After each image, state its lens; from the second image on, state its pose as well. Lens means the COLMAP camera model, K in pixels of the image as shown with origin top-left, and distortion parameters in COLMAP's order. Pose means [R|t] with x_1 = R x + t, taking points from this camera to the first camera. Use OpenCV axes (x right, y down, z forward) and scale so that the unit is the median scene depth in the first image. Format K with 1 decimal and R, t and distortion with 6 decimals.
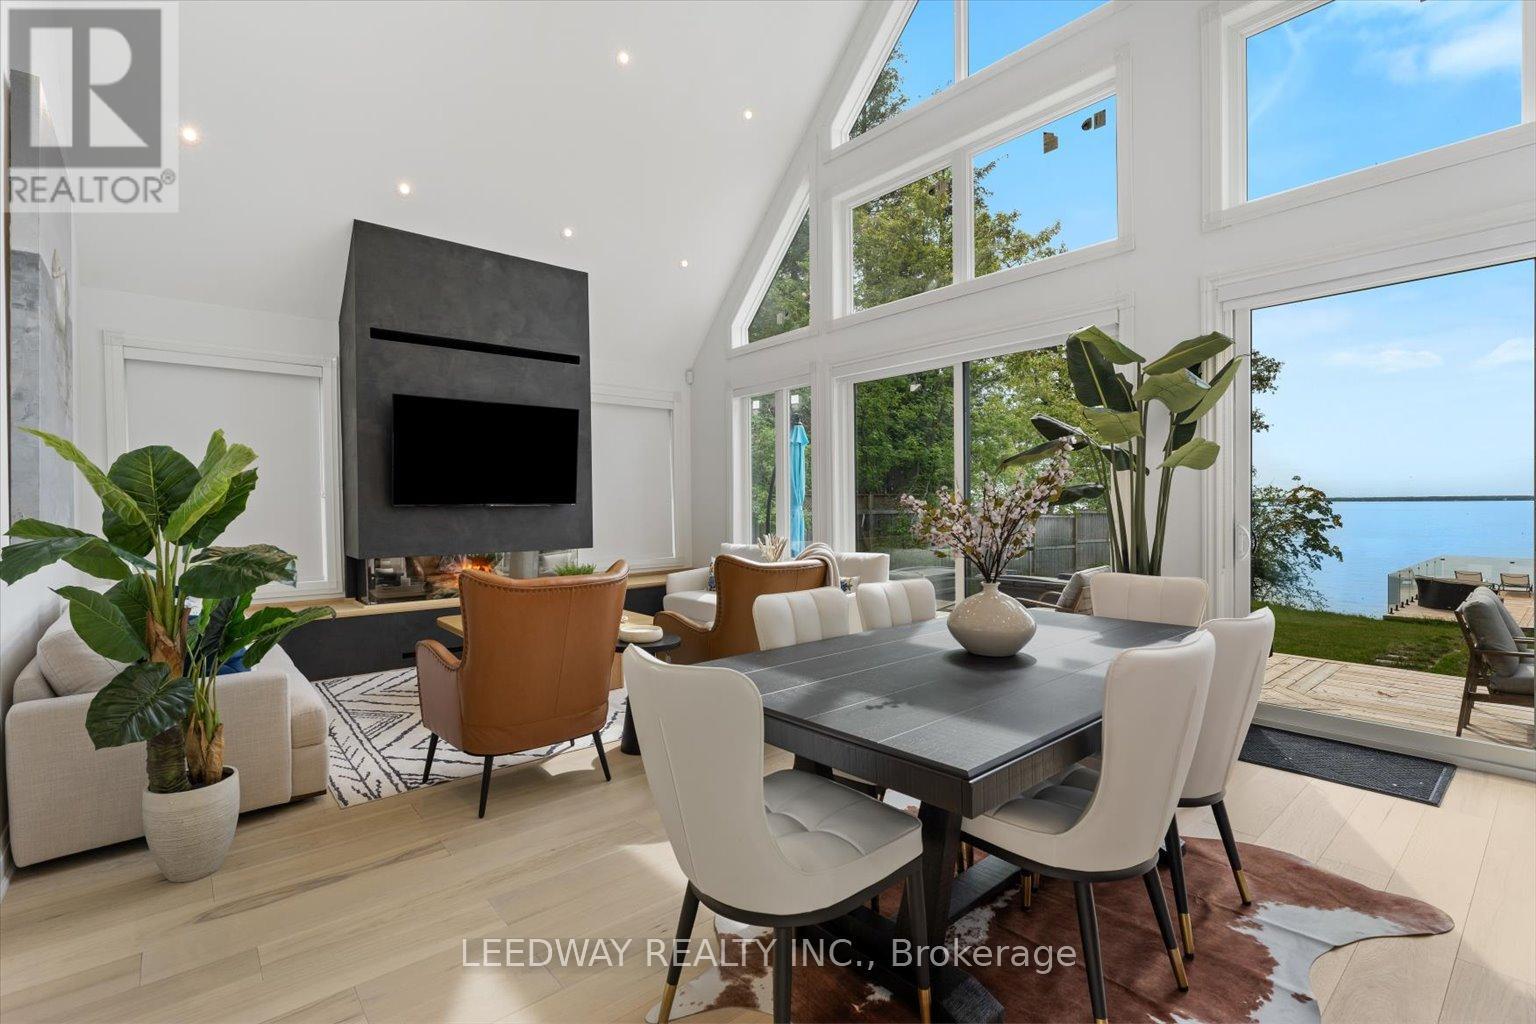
lens RADIAL K [[704.6, 0, 767.0], [0, 704.6, 508.5], [0, 0, 1]] dist [-0.002424, -0.000088]
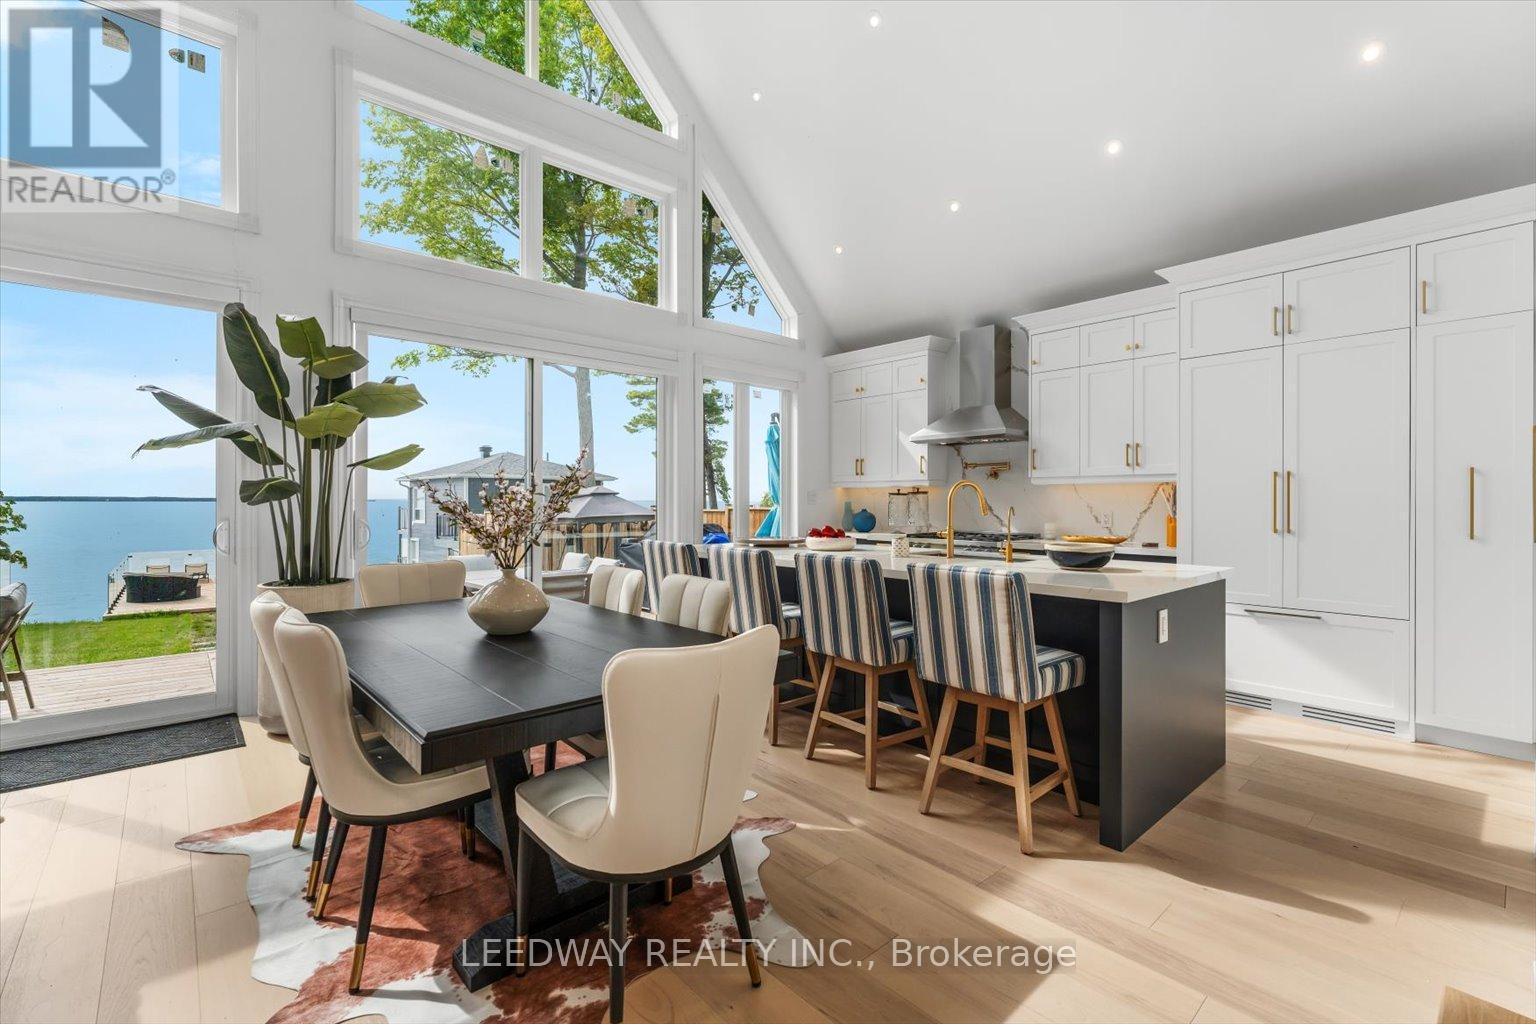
lens RADIAL K [[675.7, 0, 770.6], [0, 675.7, 505.3], [0, 0, 1]] dist [-0.000464, -0.000367]
pose [[-0.021263, 0.001844, 0.999772, -0.267386], [0.003434, 0.999993, -0.001771, 0.001270], [-0.999768, 0.003395, -0.021269, 0.222699]]
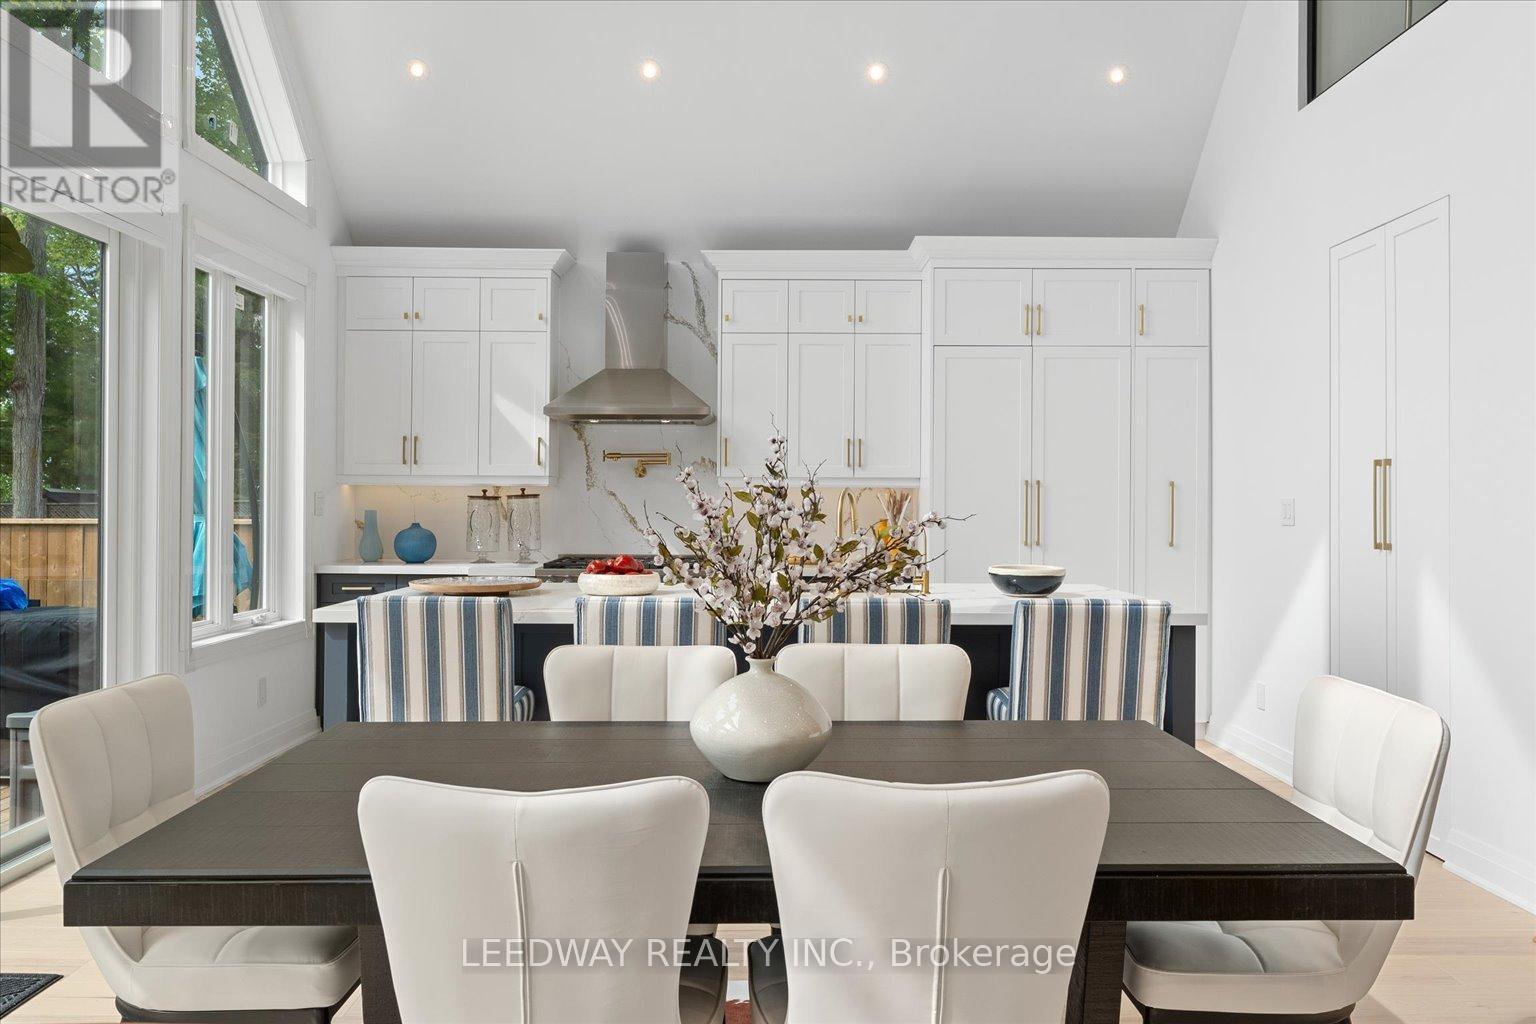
lens RADIAL K [[1133.5, 0, 765.1], [0, 1133.5, 505.4], [0, 0, 1]] dist [-0.024728, 0.000470]
pose [[-0.763660, 0.002470, 0.645613, -0.114865], [0.005203, 0.999984, 0.002328, -0.010878], [-0.645597, 0.005137, -0.763661, 0.627914]]
